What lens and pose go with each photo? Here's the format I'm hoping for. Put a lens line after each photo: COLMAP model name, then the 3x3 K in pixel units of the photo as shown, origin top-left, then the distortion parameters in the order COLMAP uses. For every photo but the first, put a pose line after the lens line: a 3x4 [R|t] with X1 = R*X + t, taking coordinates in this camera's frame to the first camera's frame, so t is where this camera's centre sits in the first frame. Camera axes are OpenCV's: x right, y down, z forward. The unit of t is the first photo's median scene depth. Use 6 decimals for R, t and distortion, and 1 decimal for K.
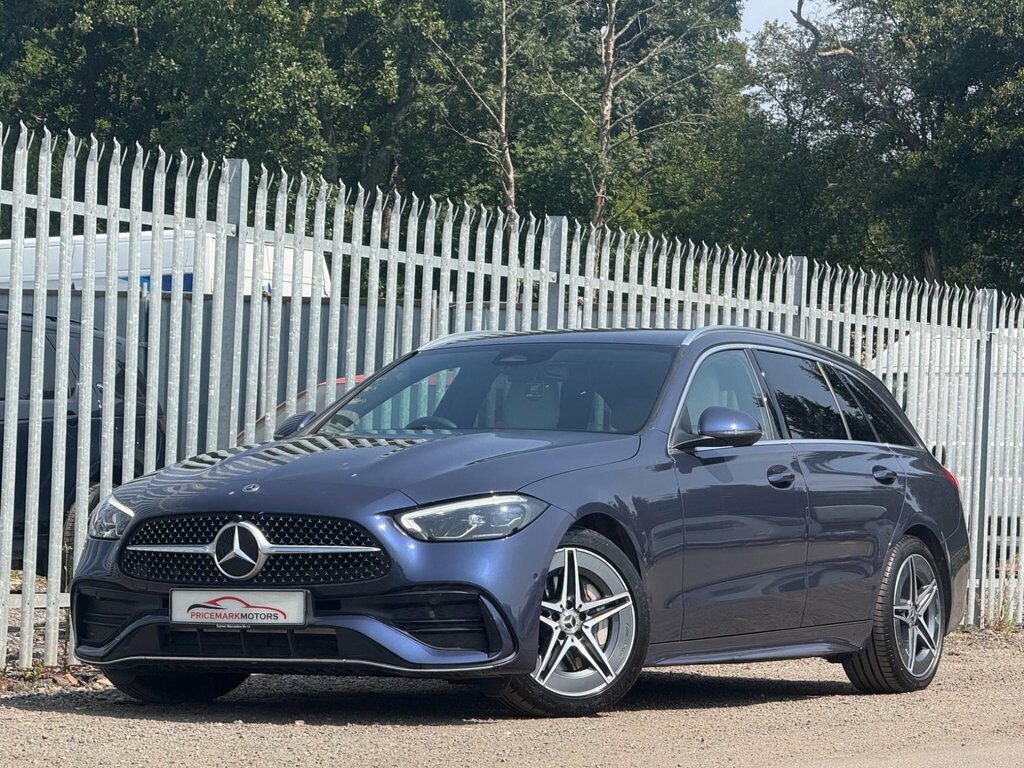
lens RADIAL K [[3557.5, 0, 512.0], [0, 3557.5, 384.0], [0, 0, 1]] dist [0.214981, 1.094444]
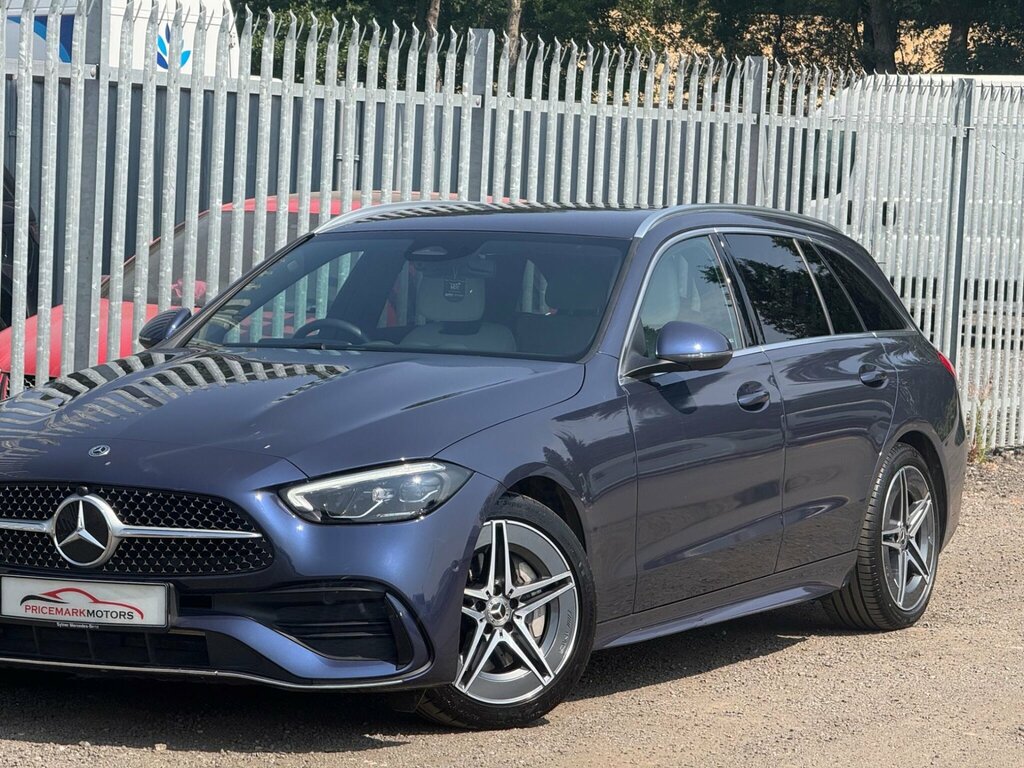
lens RADIAL K [[3557.5, 0, 512.0], [0, 3557.5, 384.0], [0, 0, 1]] dist [0.214981, 1.094444]
pose [[0.999758, 0.001174, 0.021984, 0.001544], [-0.003178, 0.995813, 0.091358, -0.057960], [-0.021784, -0.091406, 0.995575, 0.199135]]
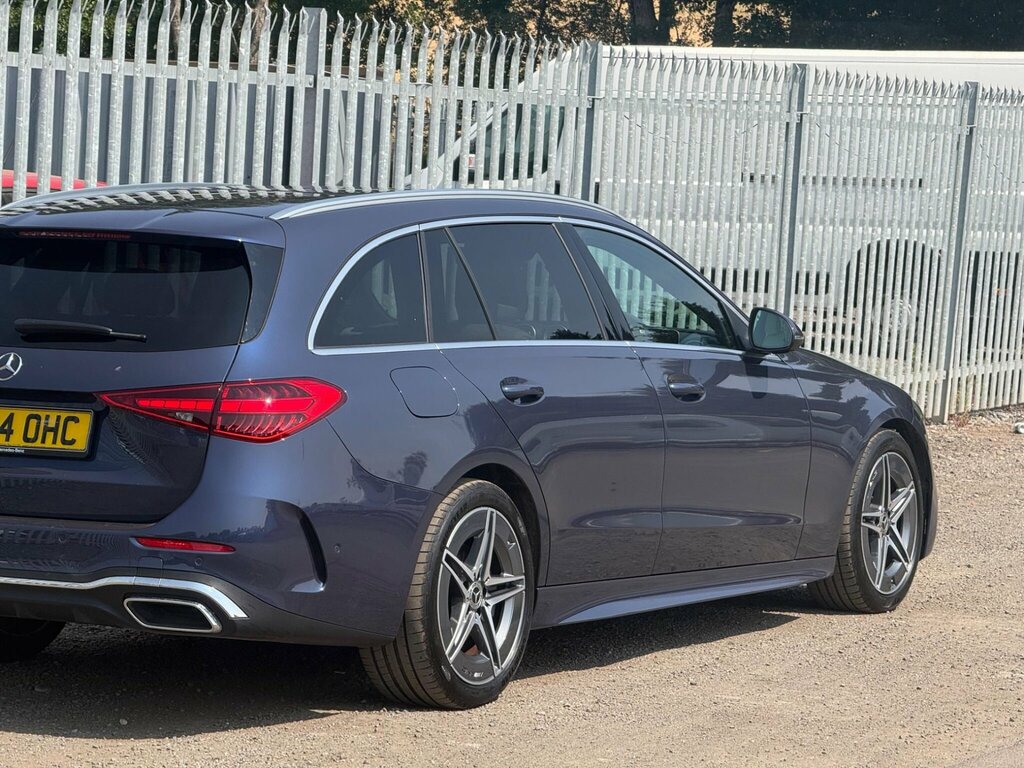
lens RADIAL K [[3557.5, 0, 512.0], [0, 3557.5, 384.0], [0, 0, 1]] dist [0.214981, 1.094444]
pose [[0.997635, 0.005827, 0.068480, 0.115459], [-0.012433, 0.995262, 0.096432, -0.048971], [-0.067594, -0.097056, 0.992981, 0.404902]]
